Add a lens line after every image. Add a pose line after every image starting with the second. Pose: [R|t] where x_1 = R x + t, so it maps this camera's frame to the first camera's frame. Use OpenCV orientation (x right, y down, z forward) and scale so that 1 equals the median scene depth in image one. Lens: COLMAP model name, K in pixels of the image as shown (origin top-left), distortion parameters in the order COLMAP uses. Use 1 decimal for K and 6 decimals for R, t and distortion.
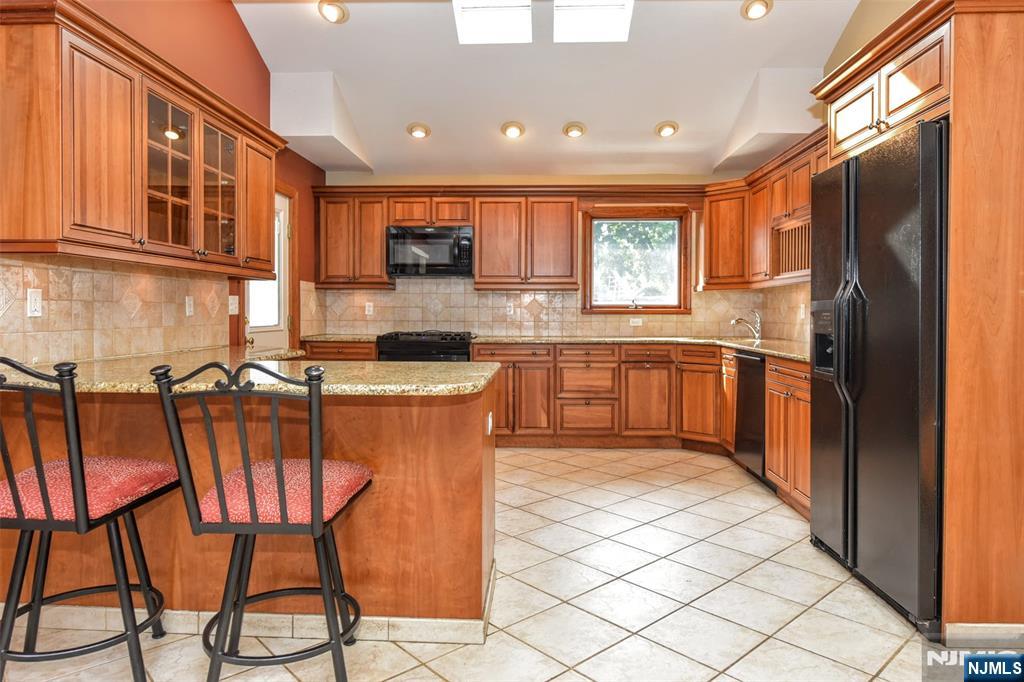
lens RADIAL K [[637.6, 0, 510.1], [0, 637.6, 326.5], [0, 0, 1]] dist [-0.000052, -0.003047]
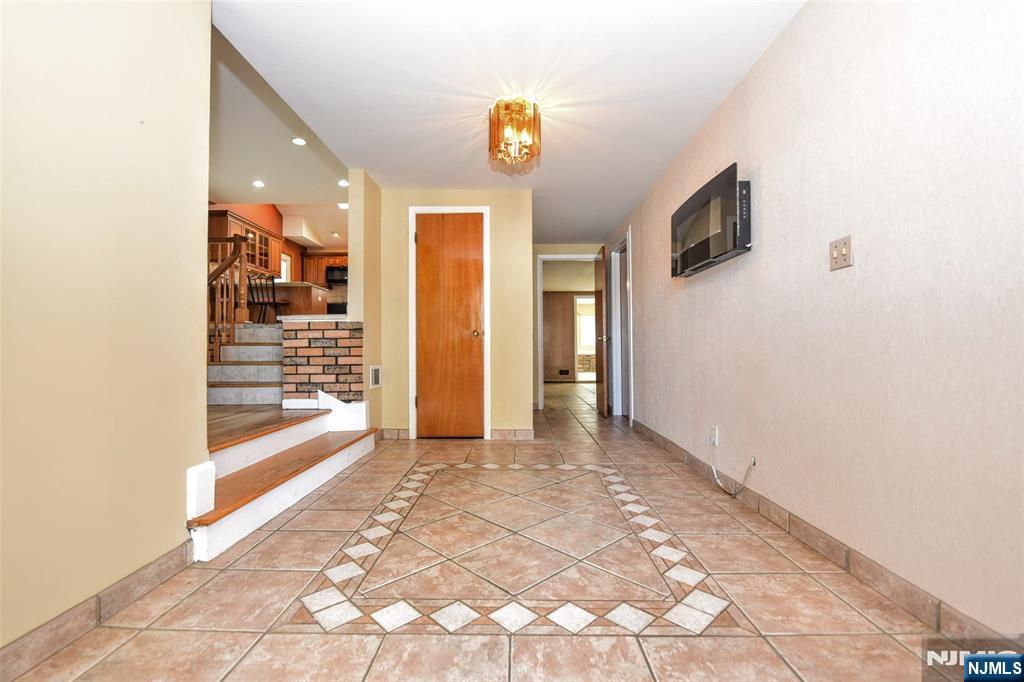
lens RADIAL K [[461.0, 0, 511.7], [0, 461.0, 339.7], [0, 0, 1]] dist [-0.003967, -0.002388]
pose [[0.999445, -0.011867, 0.031129, 0.596909], [0.013446, 0.998607, -0.051032, 0.303081], [-0.030480, 0.051422, 0.998212, -1.124966]]
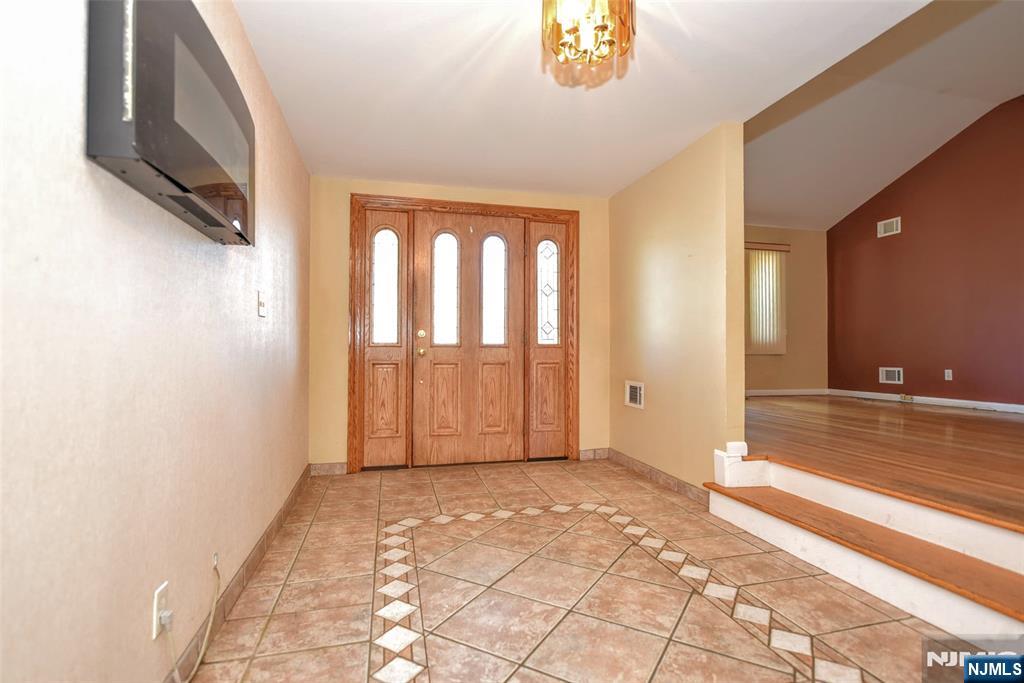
lens RADIAL K [[484.2, 0, 520.7], [0, 484.2, 344.9], [0, 0, 1]] dist [-0.005195, -0.003018]
pose [[-0.954548, -0.012553, -0.297792, 0.749185], [-0.015738, 0.999842, 0.008299, 0.256085], [0.297641, 0.012609, -0.954595, -0.328473]]
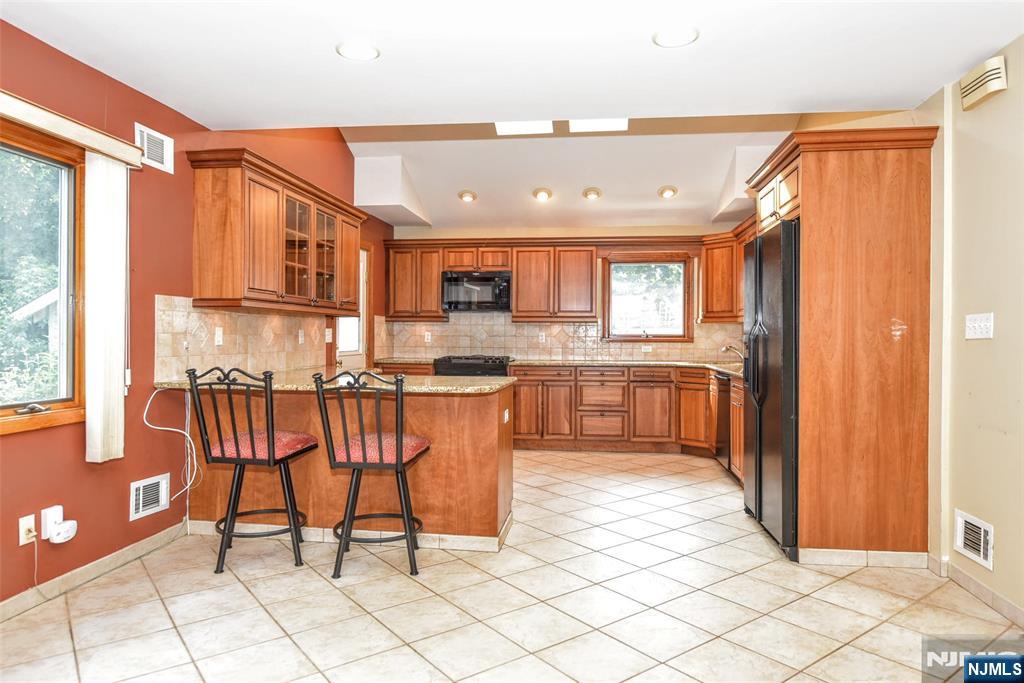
lens RADIAL K [[640.1, 0, 510.9], [0, 640.1, 342.8], [0, 0, 1]] dist [0.002228, -0.005899]
pose [[0.996208, 0.002724, -0.086960, 0.052954], [-0.003905, 0.999902, -0.013418, -0.001312], [0.086915, 0.013707, 0.996121, -0.248046]]
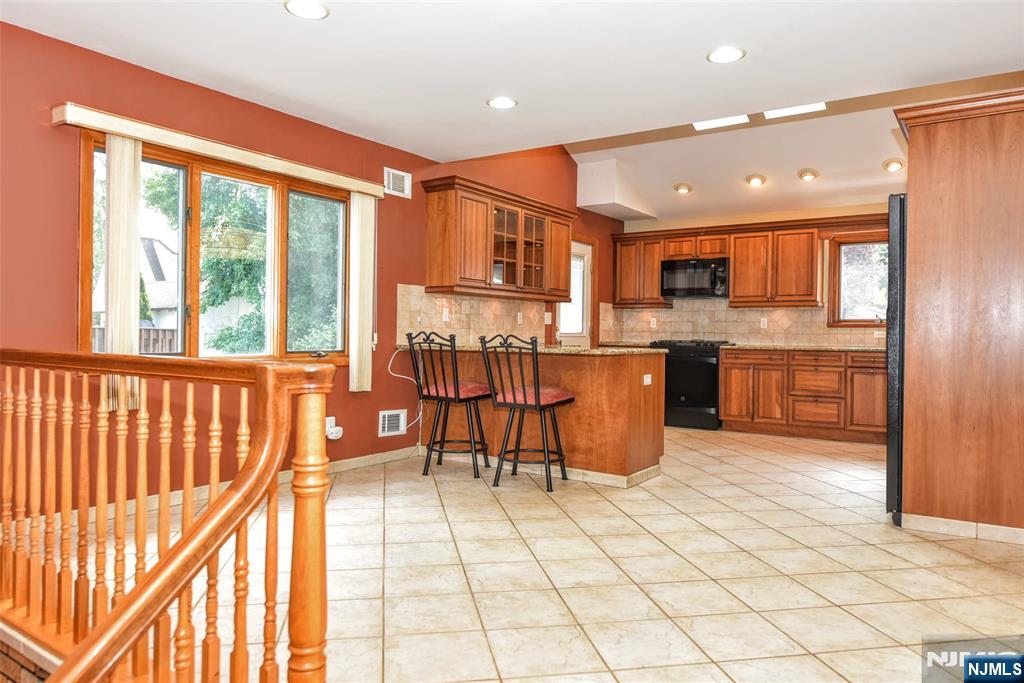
lens RADIAL K [[676.6, 0, 514.8], [0, 676.6, 342.1], [0, 0, 1]] dist [0.005234, -0.005915]
pose [[0.850398, 0.014019, -0.525952, 0.309086], [-0.021189, 0.999746, -0.007612, 0.032293], [0.525712, 0.017618, 0.850480, -0.386361]]
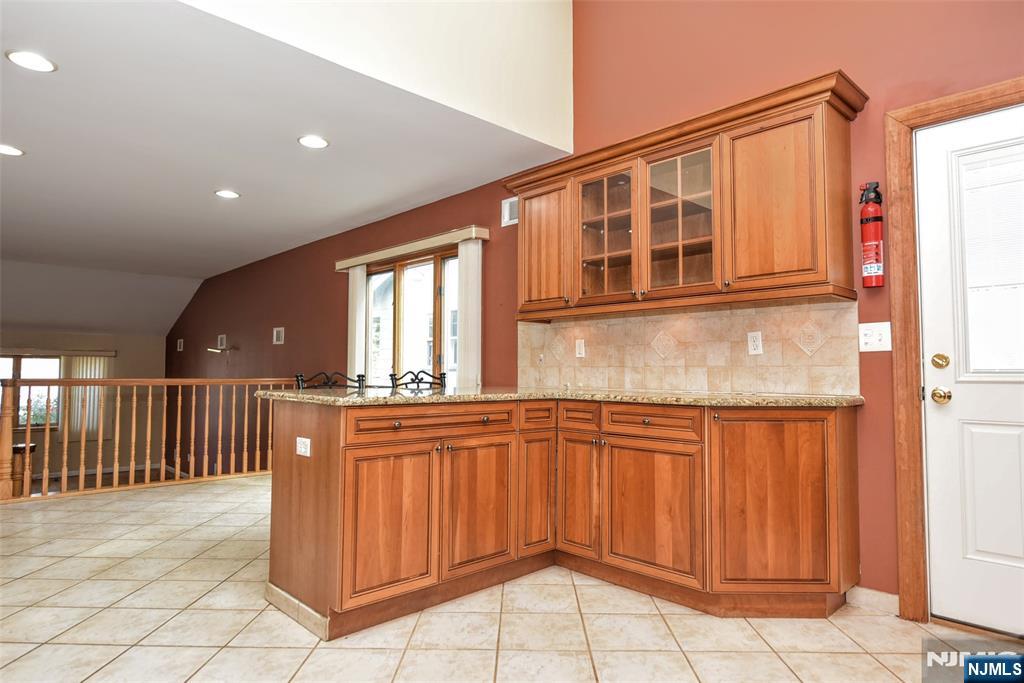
lens RADIAL K [[637.6, 0, 531.6], [0, 637.6, 345.8], [0, 0, 1]] dist [-0.000052, -0.003047]
pose [[-0.681062, -0.049337, -0.730561, 0.234645], [-0.030288, 0.998772, -0.039214, 0.010144], [0.731599, -0.004580, -0.681720, 0.953738]]
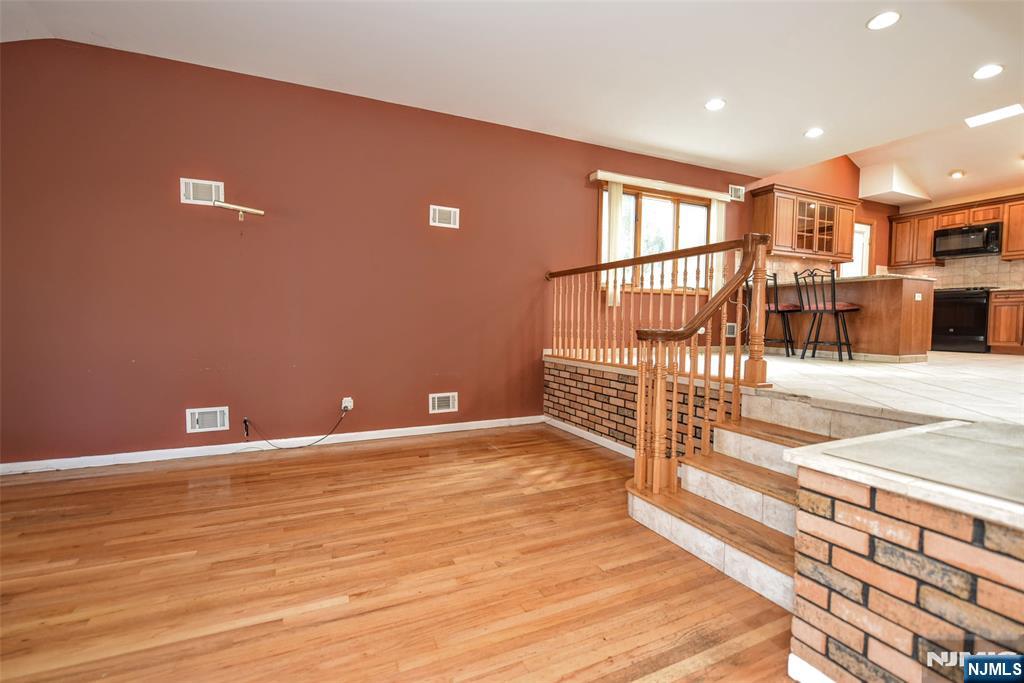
lens RADIAL K [[461.0, 0, 513.8], [0, 461.0, 344.8], [0, 0, 1]] dist [-0.003967, -0.002388]
pose [[0.467563, 0.044949, -0.882816, 0.431194], [-0.025897, 0.998974, 0.037148, 0.156455], [0.883580, 0.005493, 0.468248, -0.694539]]
